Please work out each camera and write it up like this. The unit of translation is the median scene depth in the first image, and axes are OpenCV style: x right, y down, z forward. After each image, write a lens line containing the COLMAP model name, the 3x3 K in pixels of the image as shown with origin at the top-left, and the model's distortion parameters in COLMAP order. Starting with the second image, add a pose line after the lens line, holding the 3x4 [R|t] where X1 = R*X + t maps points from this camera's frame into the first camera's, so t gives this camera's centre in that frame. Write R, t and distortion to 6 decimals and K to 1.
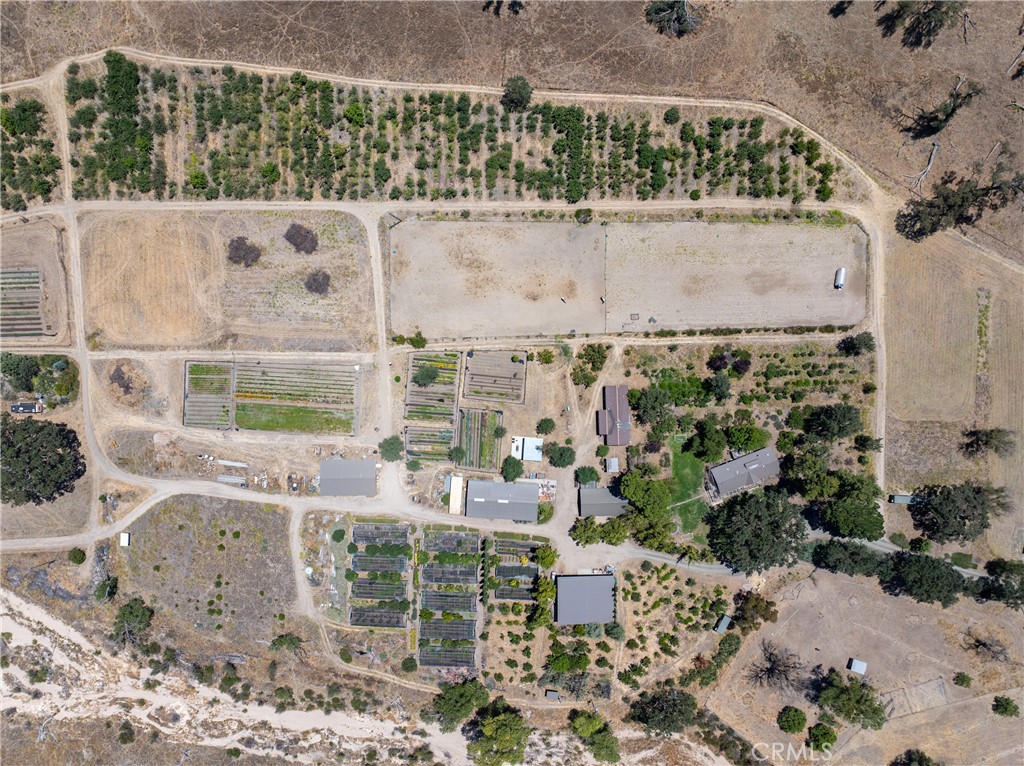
lens RADIAL K [[720.7, 0, 513.3], [0, 720.7, 380.9], [0, 0, 1]] dist [-0.046489, 0.020404]
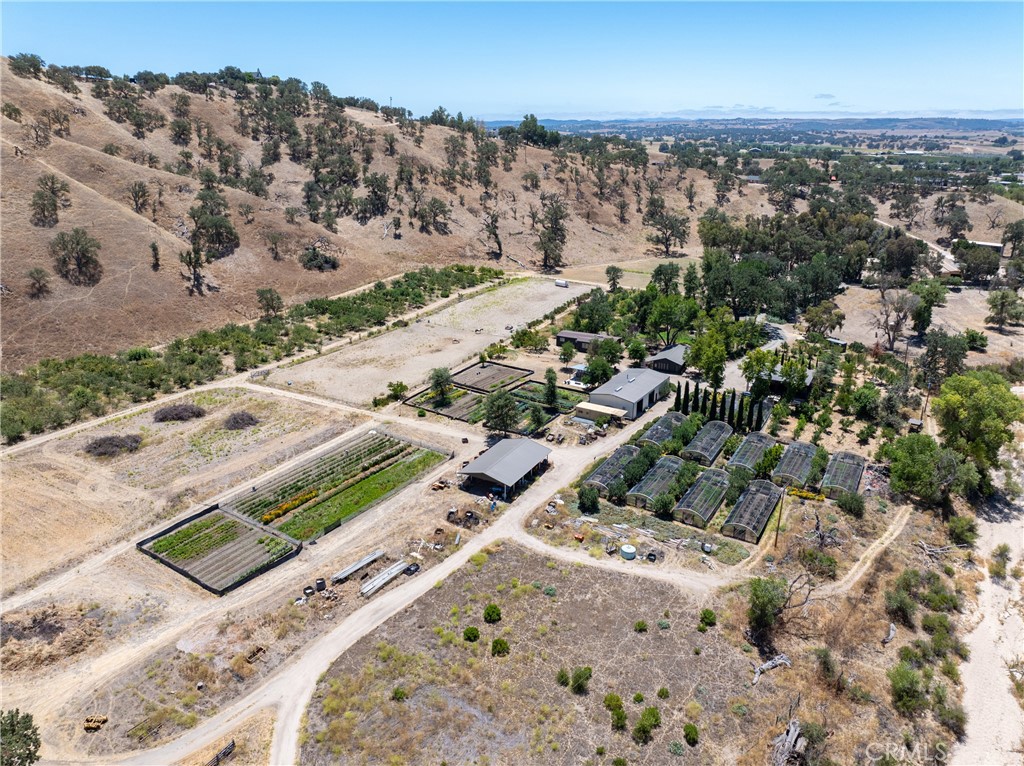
lens RADIAL K [[720.7, 0, 514.2], [0, 720.7, 381.4], [0, 0, 1]] dist [-0.046489, 0.020404]
pose [[0.486412, -0.285723, 0.825691, -0.704774], [0.873516, 0.179935, -0.452320, 0.401144], [-0.019333, 0.941268, 0.337106, 0.724869]]
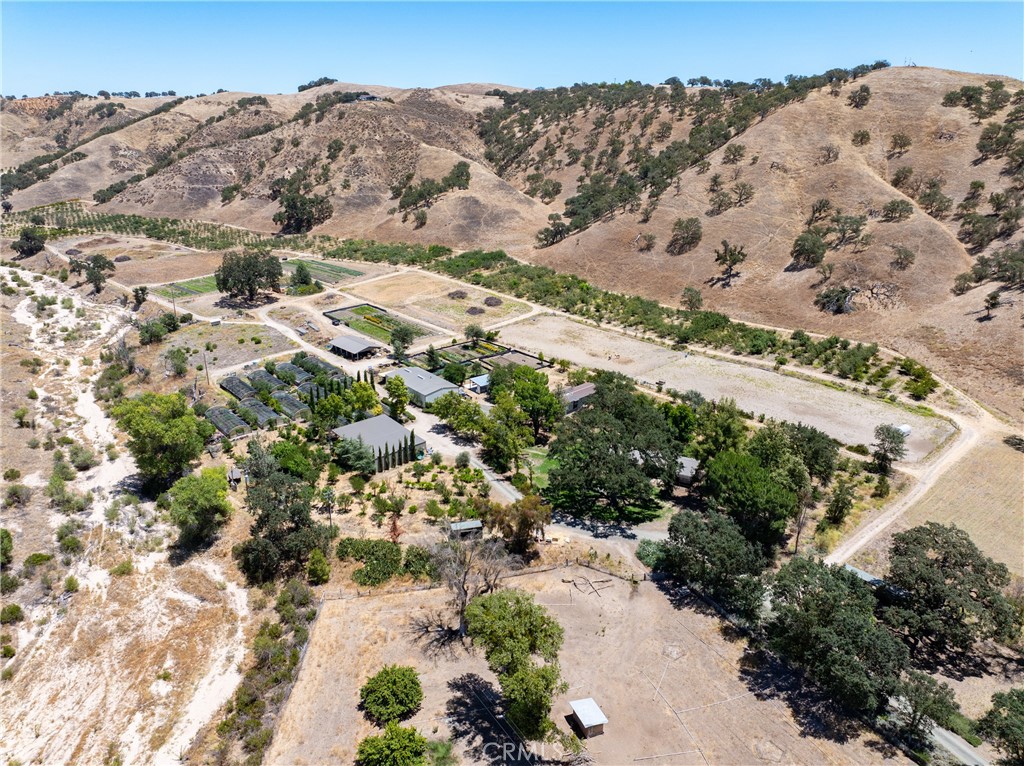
lens RADIAL K [[720.7, 0, 516.8], [0, 720.7, 379.4], [0, 0, 1]] dist [-0.046489, 0.020404]
pose [[0.676261, 0.258089, -0.689971, 0.694795], [-0.736652, 0.241642, -0.631627, 0.649599], [0.003710, 0.935414, 0.353536, 0.660645]]
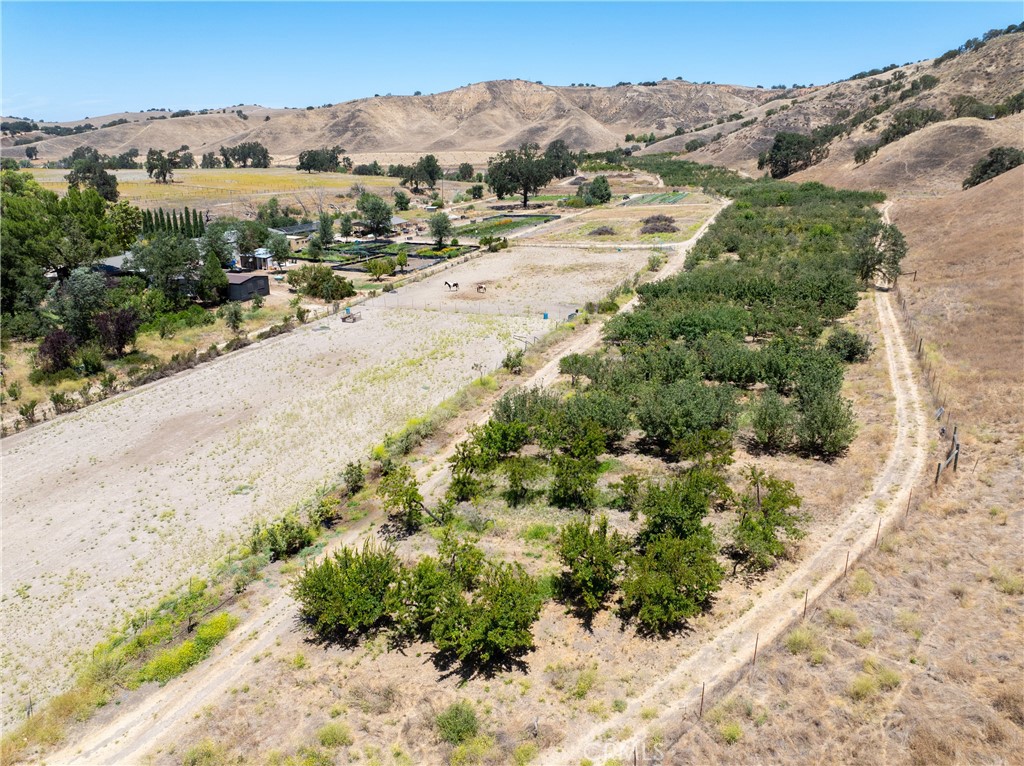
lens RADIAL K [[720.7, 0, 511.9], [0, 720.7, 375.0], [0, 0, 1]] dist [-0.046489, 0.020404]
pose [[-0.359722, 0.296687, -0.884634, 0.523473], [-0.932978, -0.101860, 0.345219, -0.340963], [0.012314, 0.949527, 0.313444, 0.896115]]
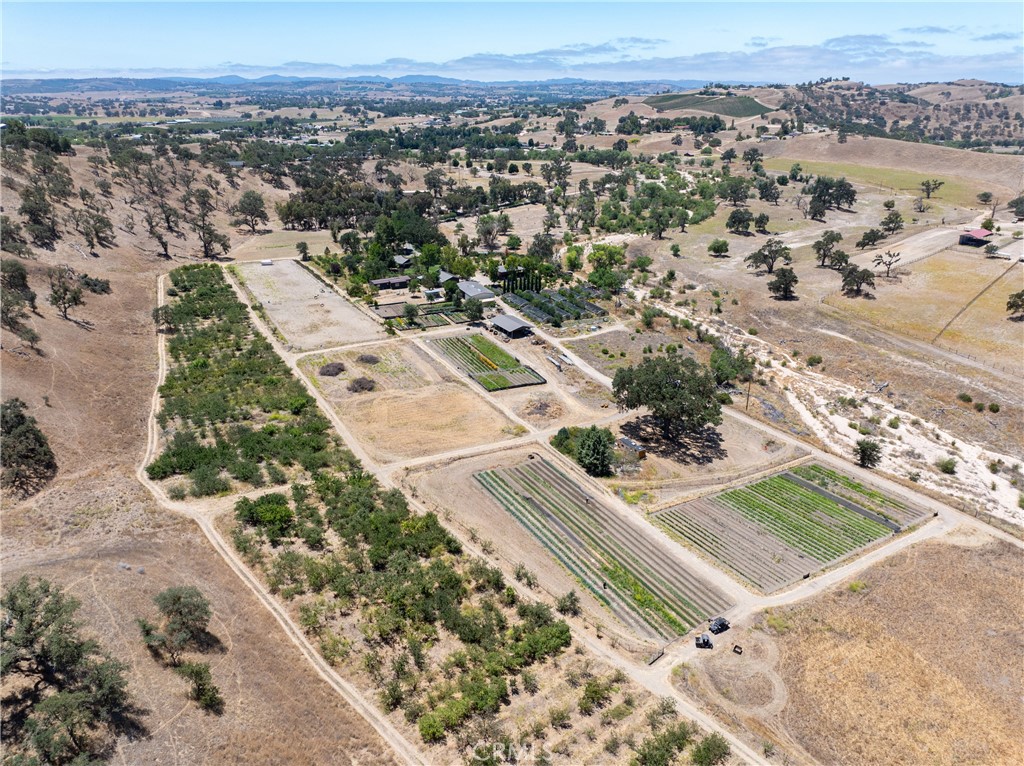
lens RADIAL K [[720.7, 0, 510.1], [0, 720.7, 378.5], [0, 0, 1]] dist [-0.046489, 0.020404]
pose [[-0.480160, -0.327022, 0.813943, -1.265147], [0.877129, -0.168921, 0.449567, -0.439717], [-0.009527, 0.929797, 0.367950, 0.624911]]
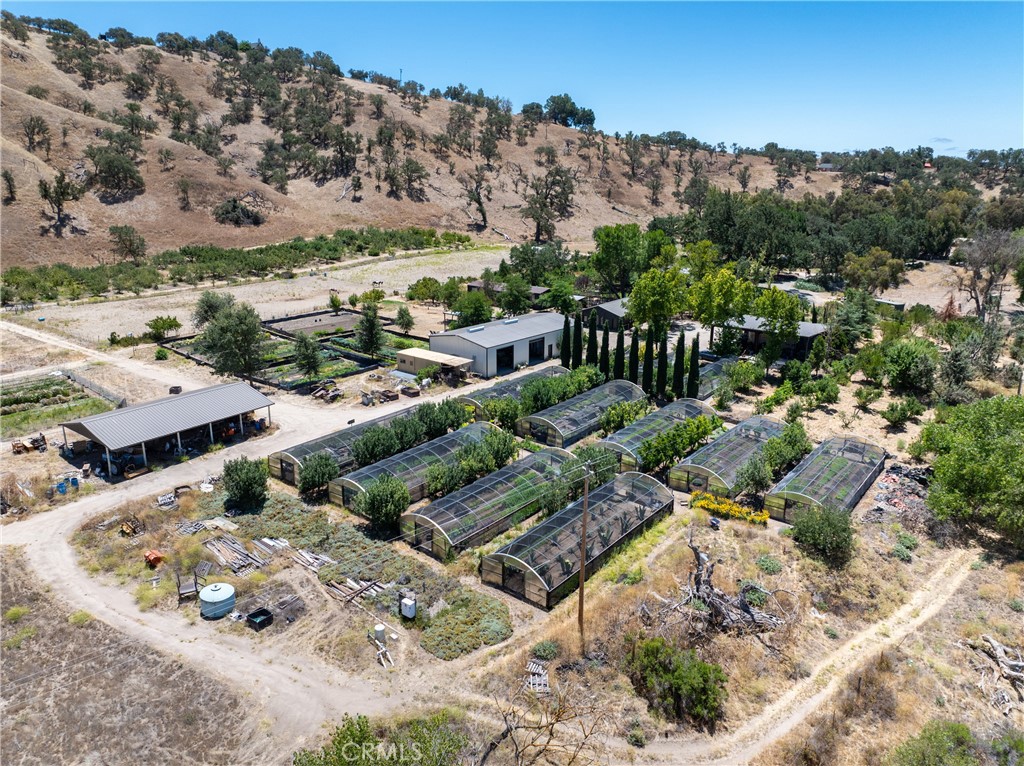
lens RADIAL K [[720.7, 0, 509.9], [0, 720.7, 384.8], [0, 0, 1]] dist [-0.046489, 0.020404]
pose [[0.602202, -0.220279, 0.767353, -0.379641], [0.798048, 0.192258, -0.571101, 0.439769], [-0.021728, 0.956302, 0.291571, 0.882441]]
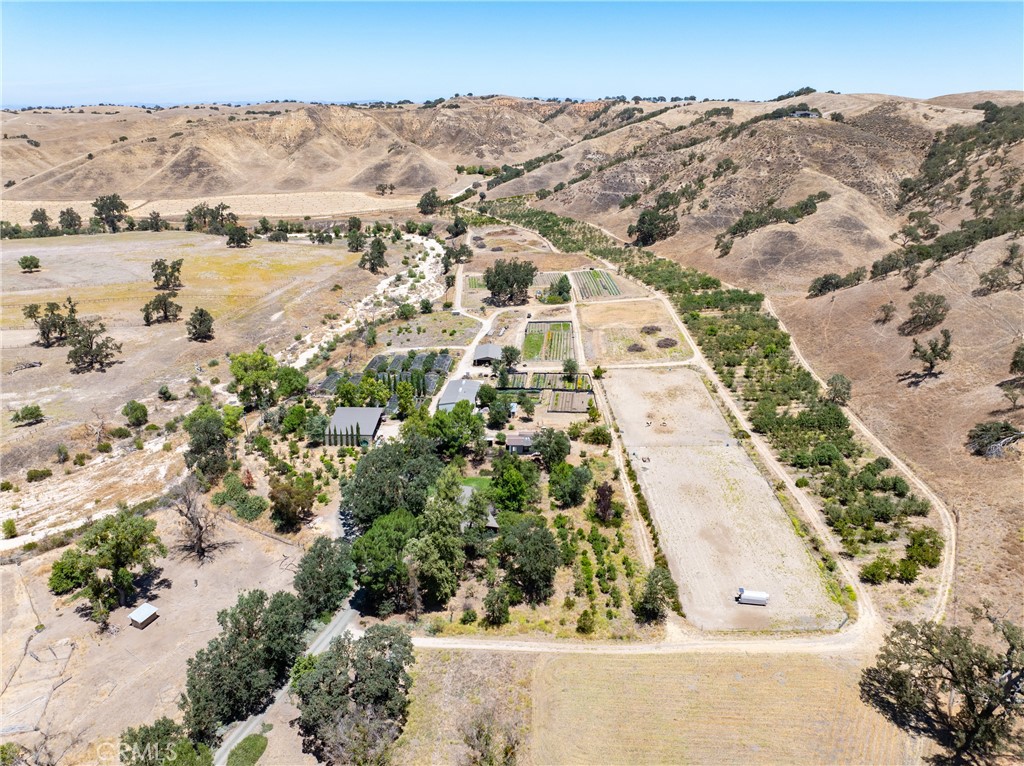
lens RADIAL K [[720.7, 0, 514.8], [0, 720.7, 386.3], [0, 0, 1]] dist [-0.046489, 0.020404]
pose [[-0.020837, 0.364522, -0.930962, 0.987877], [-0.999710, 0.003670, 0.023813, 0.054979], [0.012097, 0.931187, 0.364340, 0.580287]]
